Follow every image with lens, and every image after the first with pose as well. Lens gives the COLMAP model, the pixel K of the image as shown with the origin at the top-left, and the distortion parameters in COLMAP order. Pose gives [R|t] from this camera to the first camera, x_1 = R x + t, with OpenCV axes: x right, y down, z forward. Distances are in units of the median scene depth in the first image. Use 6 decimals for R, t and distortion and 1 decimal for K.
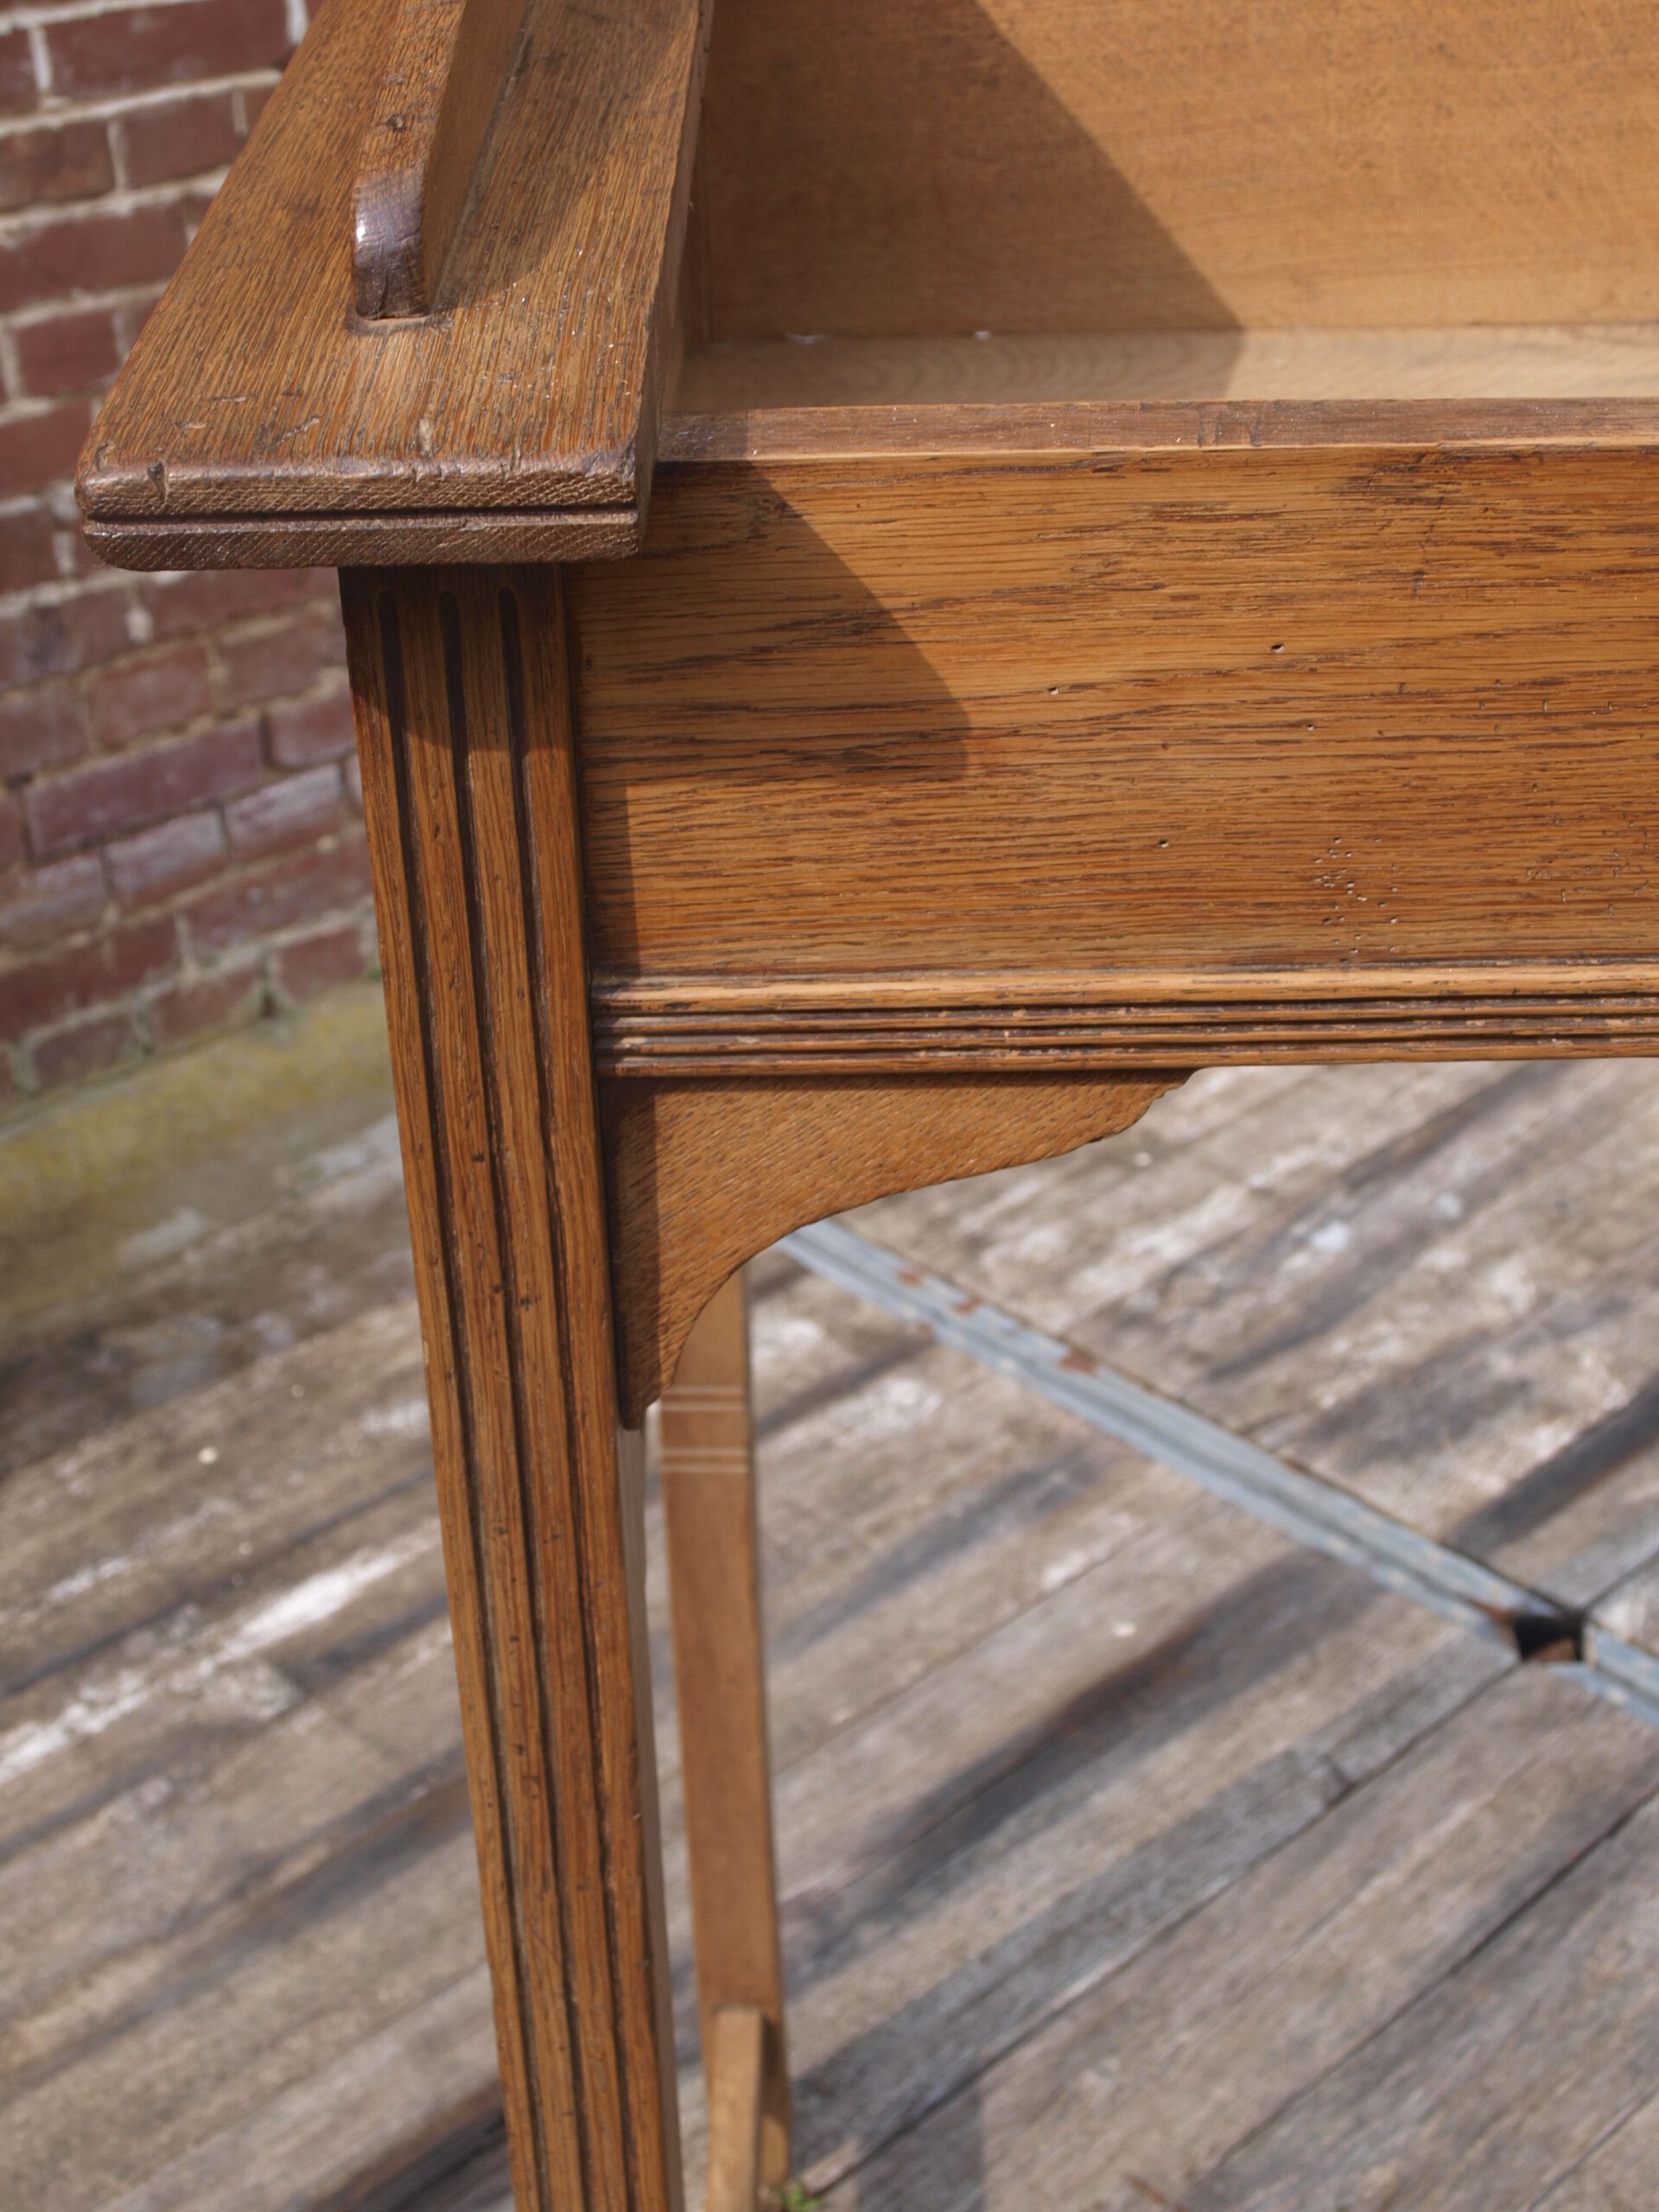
lens RADIAL K [[2979.8, 0, 792.5], [0, 2979.8, 1130.8], [0, 0, 1]] dist [-0.092026, 0.104219]
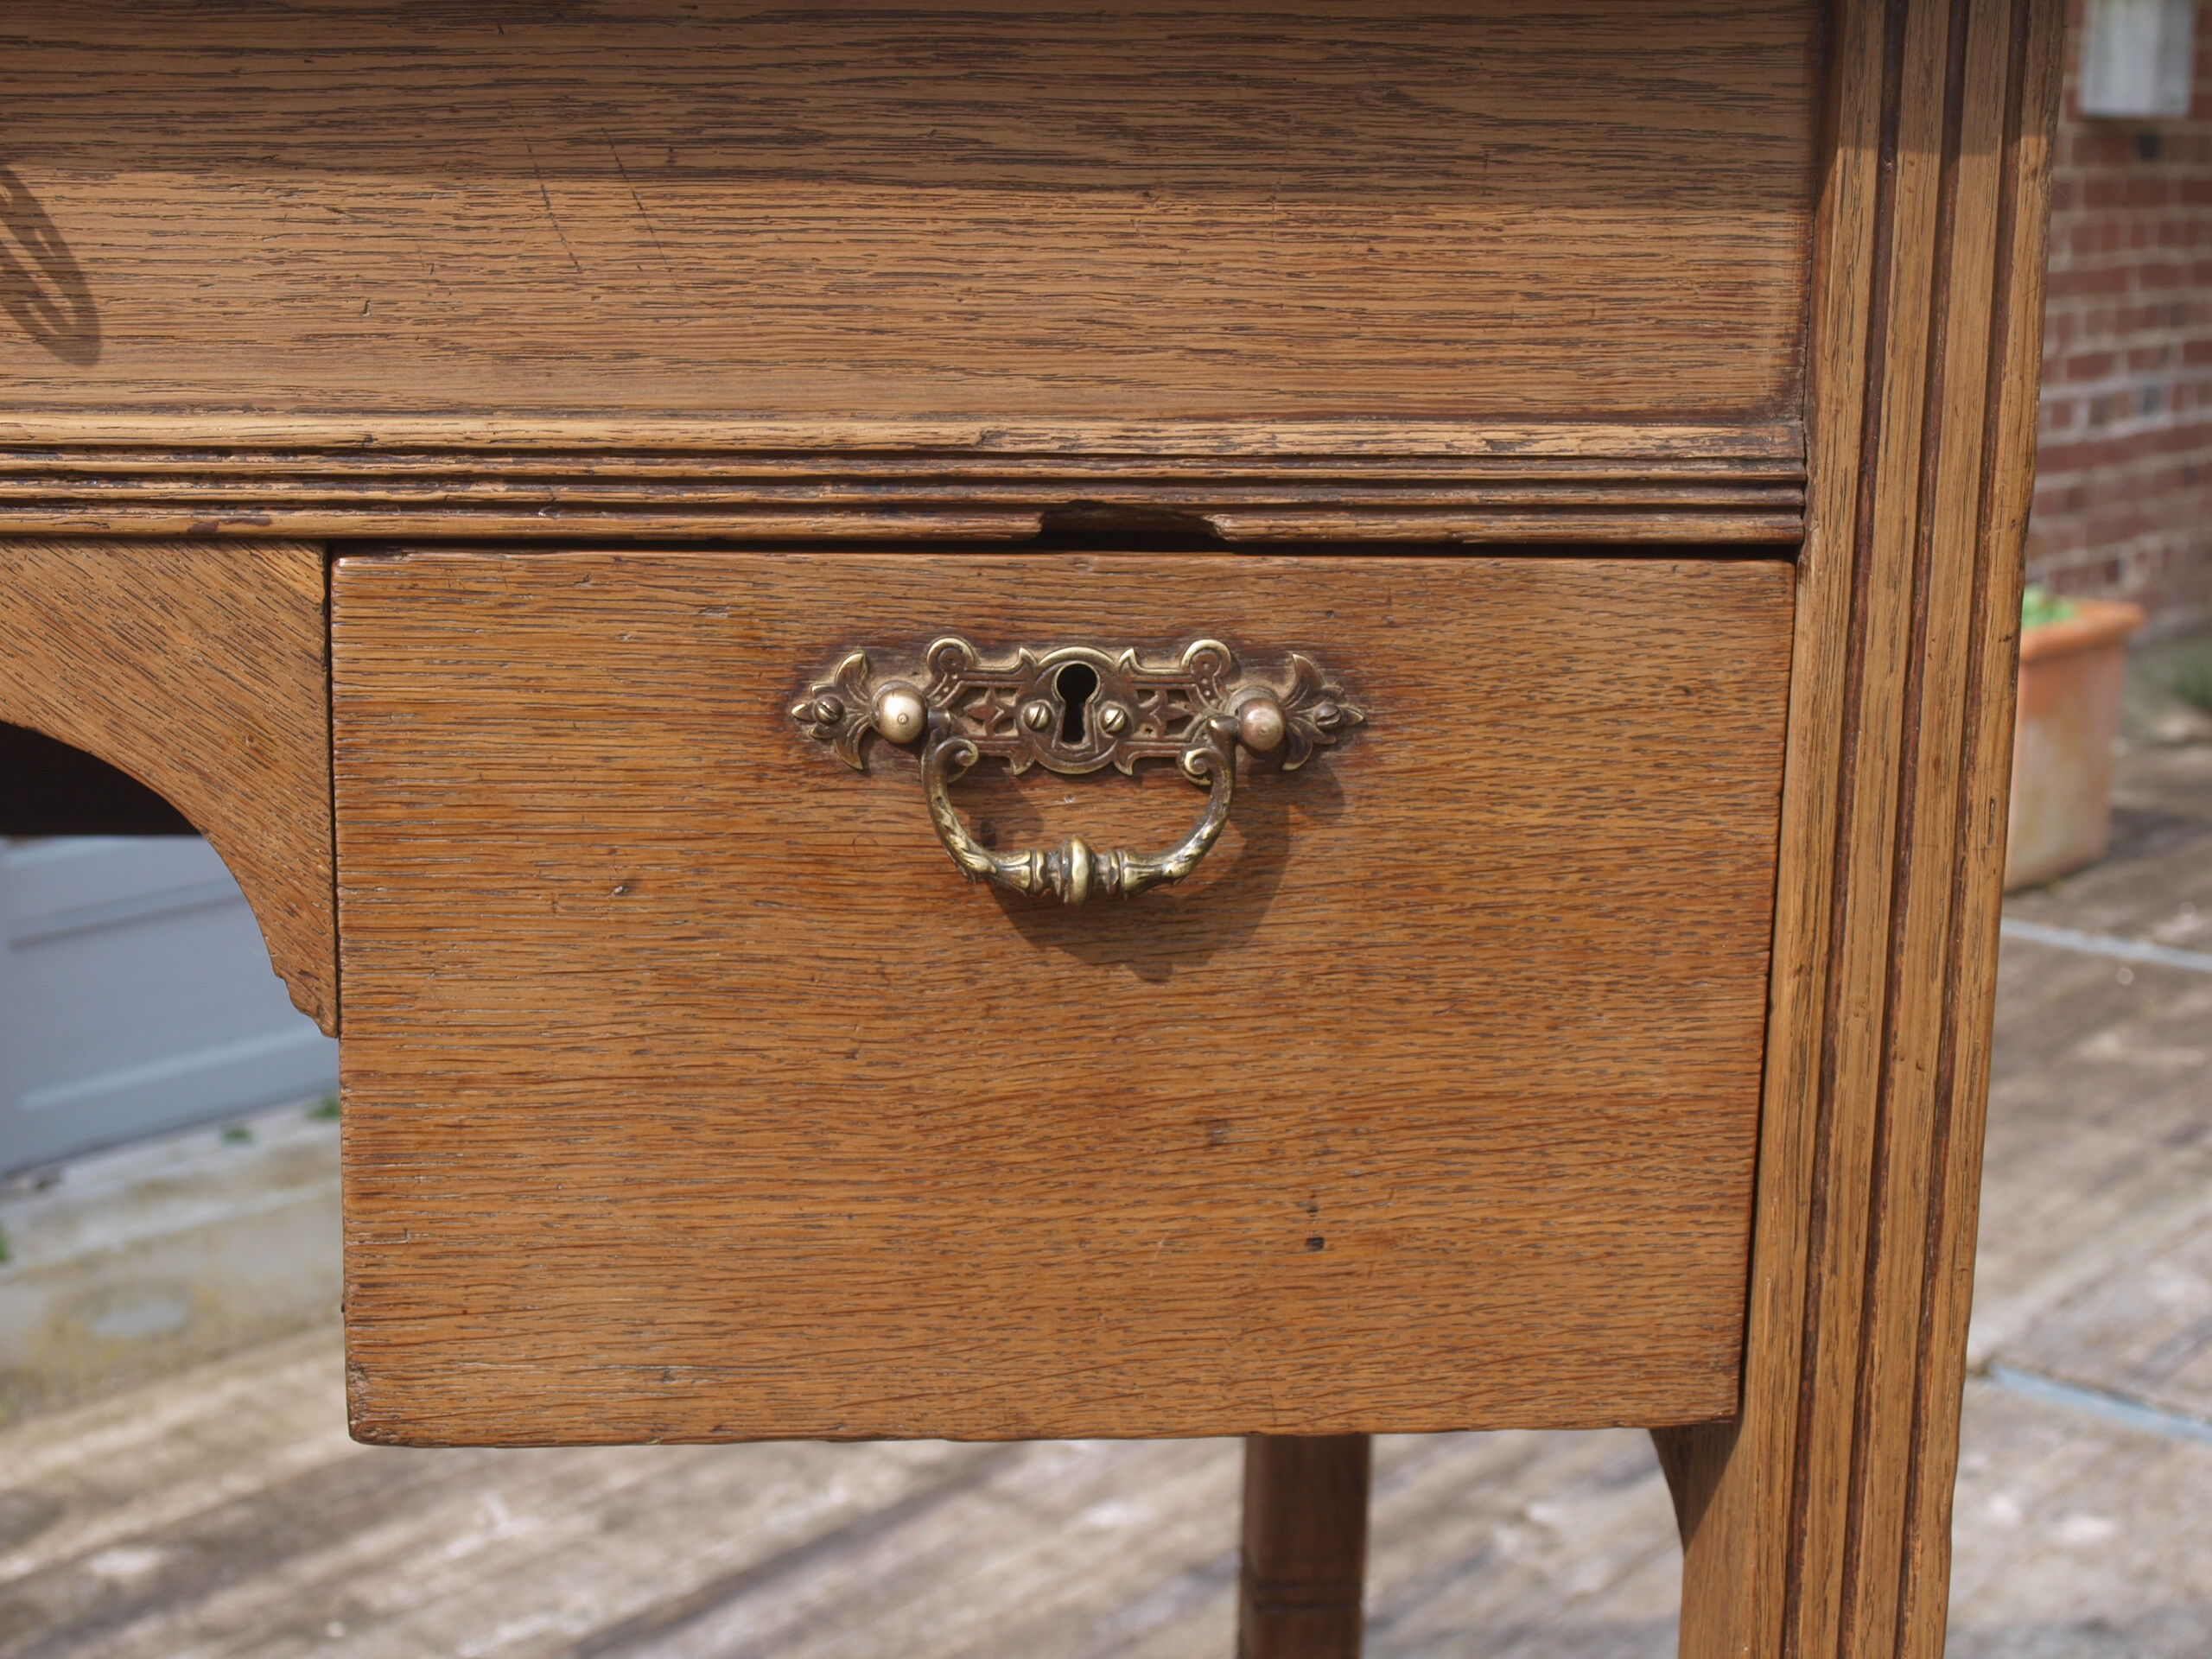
lens RADIAL K [[3516.1, 0, 1106.0], [0, 3516.1, 829.5], [0, 0, 1]] dist [-0.050606, 0.024433]
pose [[0.988334, 0.022323, 0.150657, 0.692007], [0.022973, 0.956032, -0.292362, 0.329931], [-0.150559, 0.292412, 0.944366, 0.036031]]
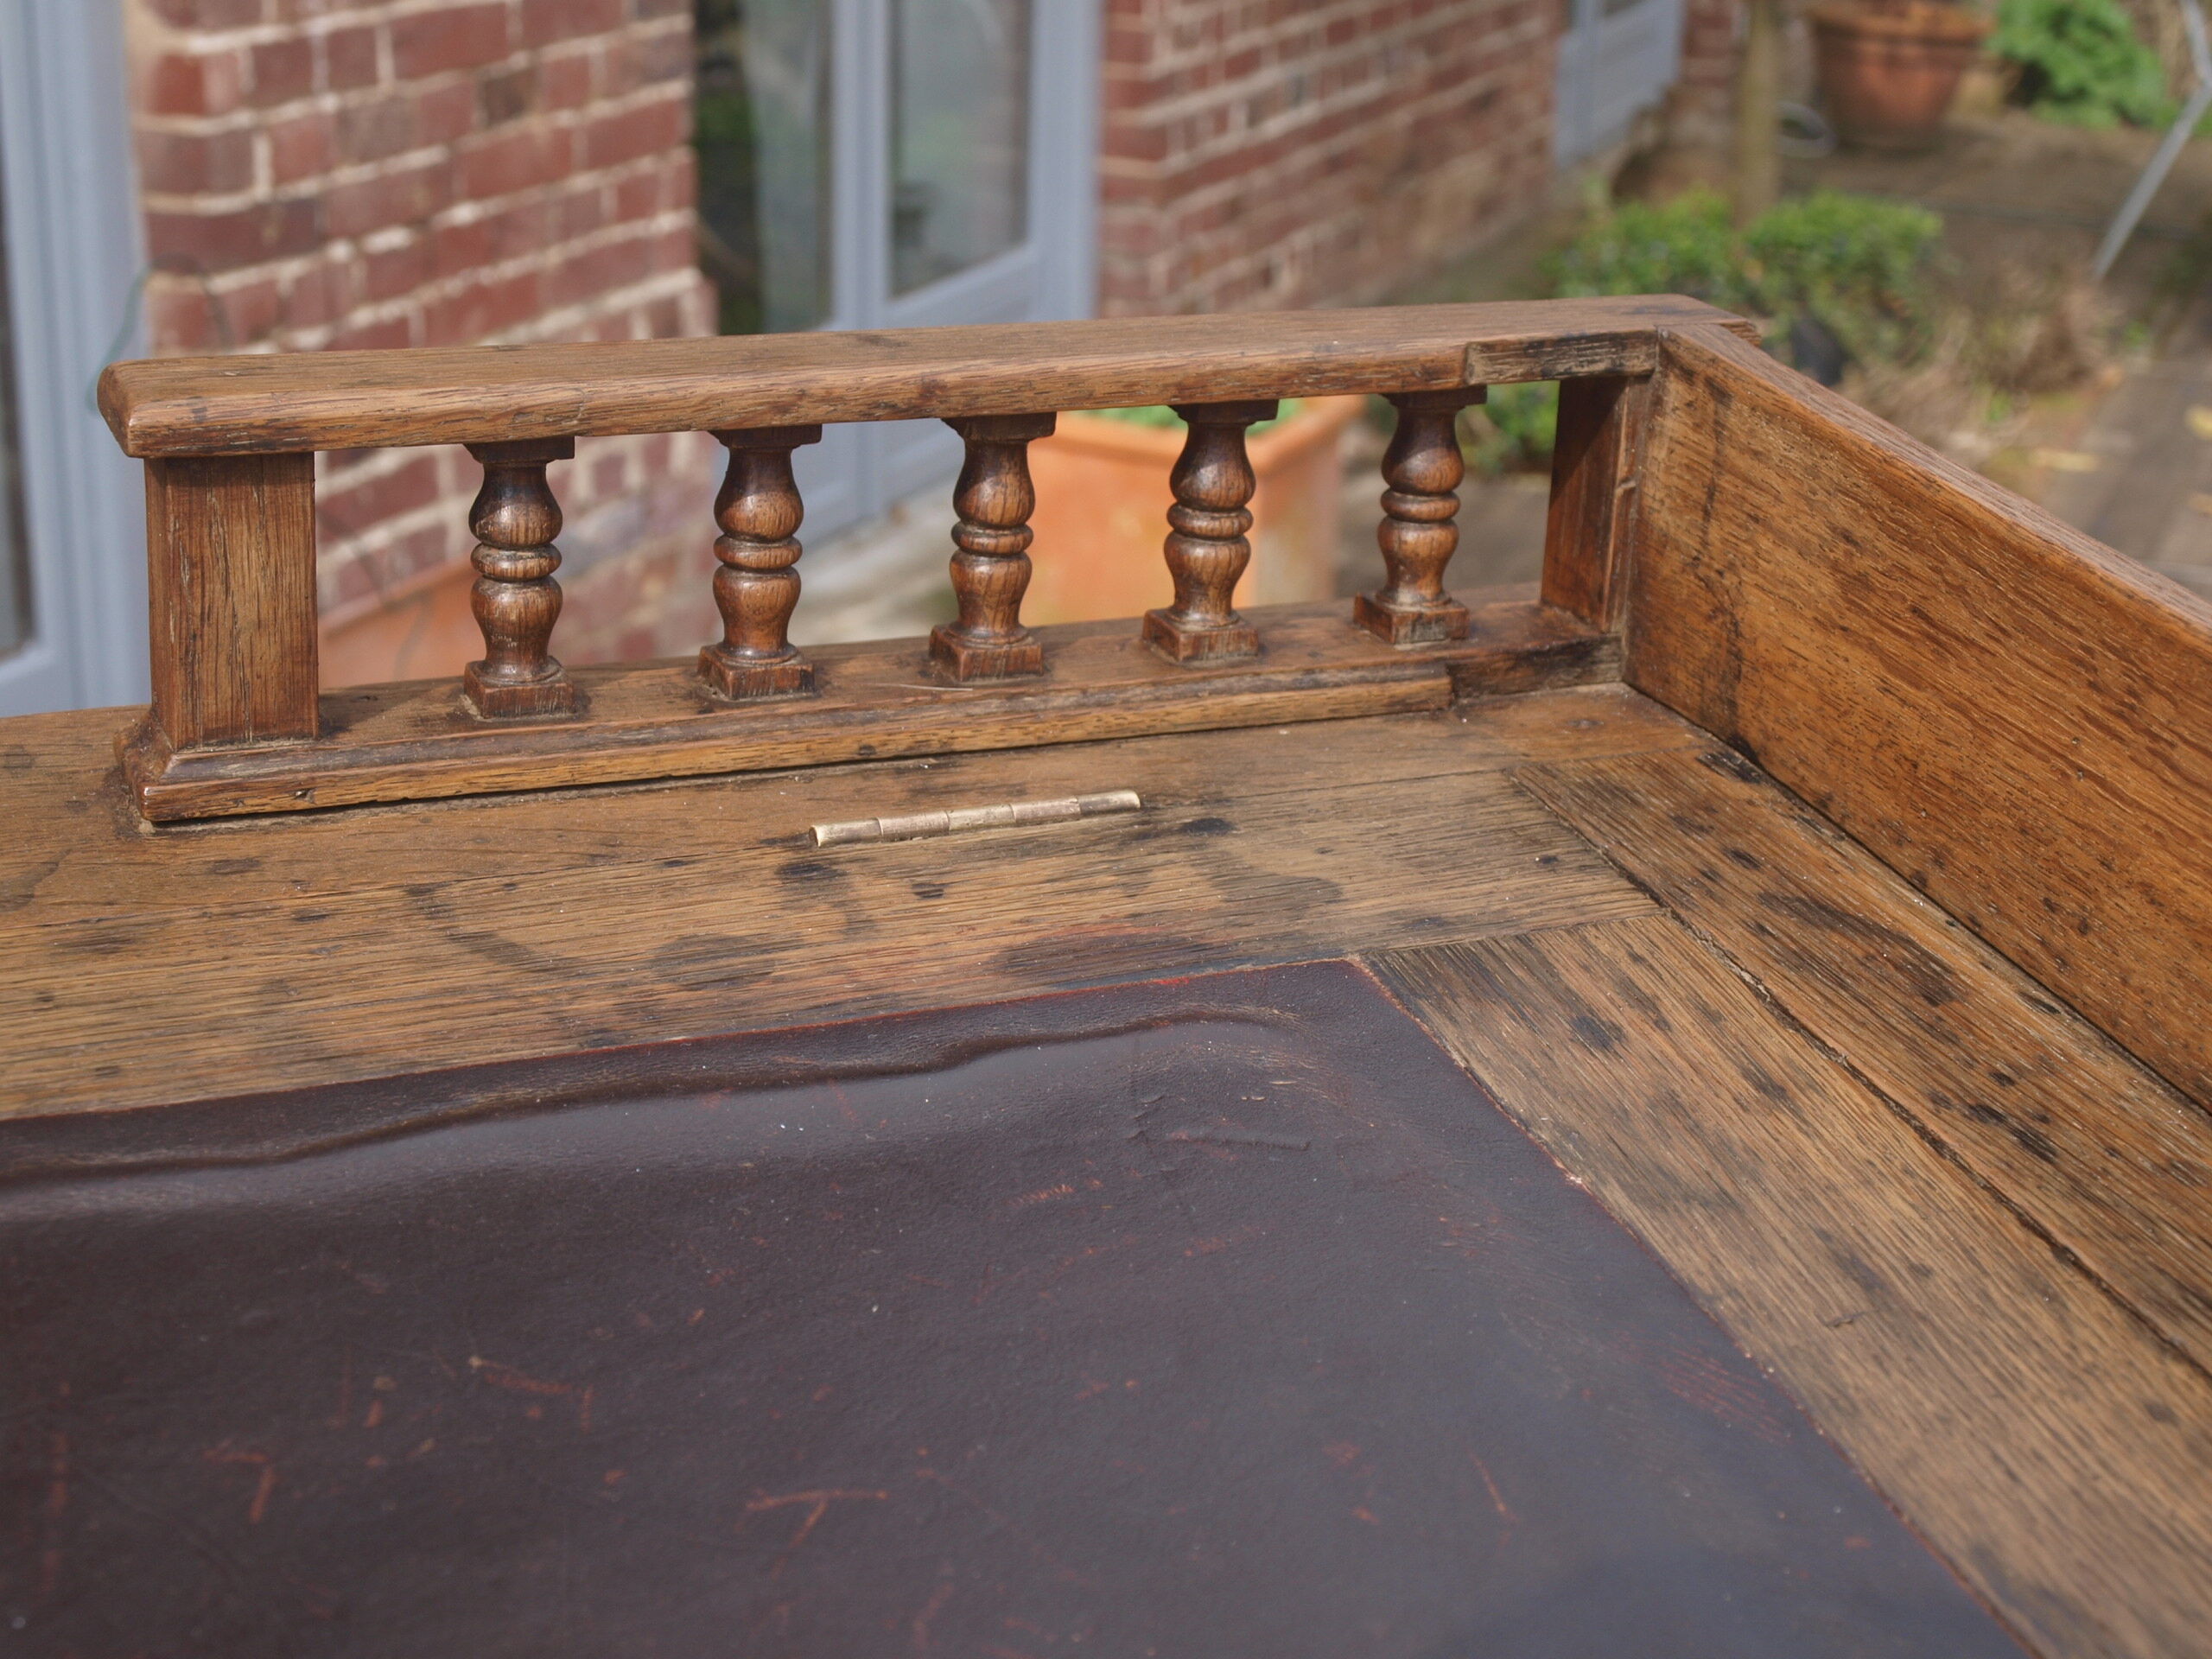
lens RADIAL K [[3516.1, 0, 1106.0], [0, 3516.1, 829.5], [0, 0, 1]] dist [-0.050606, 0.024433]
pose [[0.905690, -0.073869, 0.417455, 0.495161], [0.139251, 0.981902, -0.128364, -0.576983], [-0.400418, 0.174389, 0.899585, 0.624247]]
